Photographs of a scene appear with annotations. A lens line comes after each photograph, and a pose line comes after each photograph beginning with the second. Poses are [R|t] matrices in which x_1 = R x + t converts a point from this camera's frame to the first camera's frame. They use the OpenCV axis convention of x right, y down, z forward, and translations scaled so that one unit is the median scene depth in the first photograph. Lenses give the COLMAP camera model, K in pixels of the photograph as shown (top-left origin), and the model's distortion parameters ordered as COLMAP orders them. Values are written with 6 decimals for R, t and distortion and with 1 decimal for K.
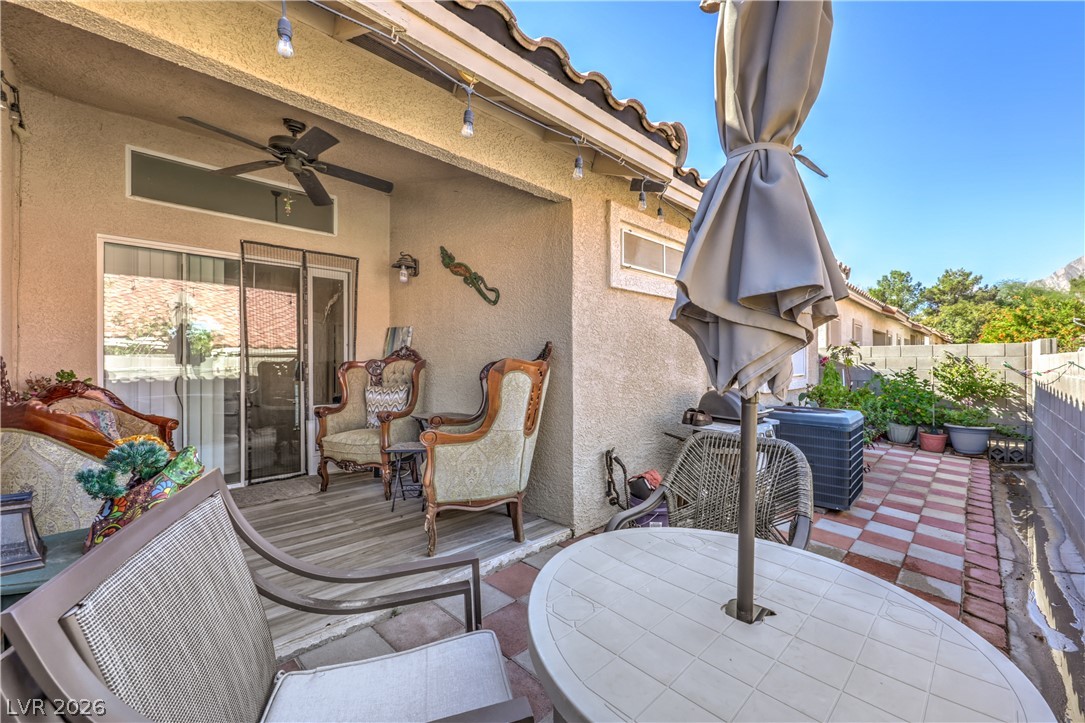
lens RADIAL K [[440.1, 0, 544.0], [0, 440.1, 366.8], [0, 0, 1]] dist [-0.000207, 0.000109]
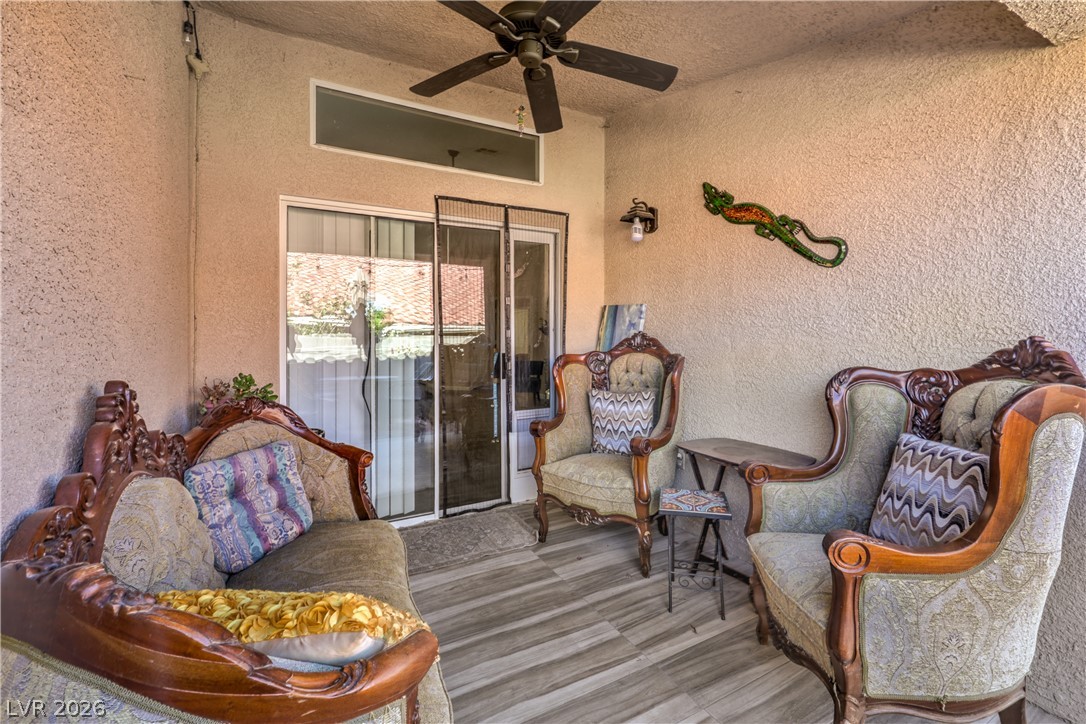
lens RADIAL K [[460.4, 0, 563.4], [0, 460.4, 340.6], [0, 0, 1]] dist [-0.002860, -0.000480]
pose [[0.966048, 0.001864, -0.258355, -0.265425], [-0.000933, 0.999993, 0.003725, -0.040009], [0.258360, -0.003358, 0.966043, 0.284641]]
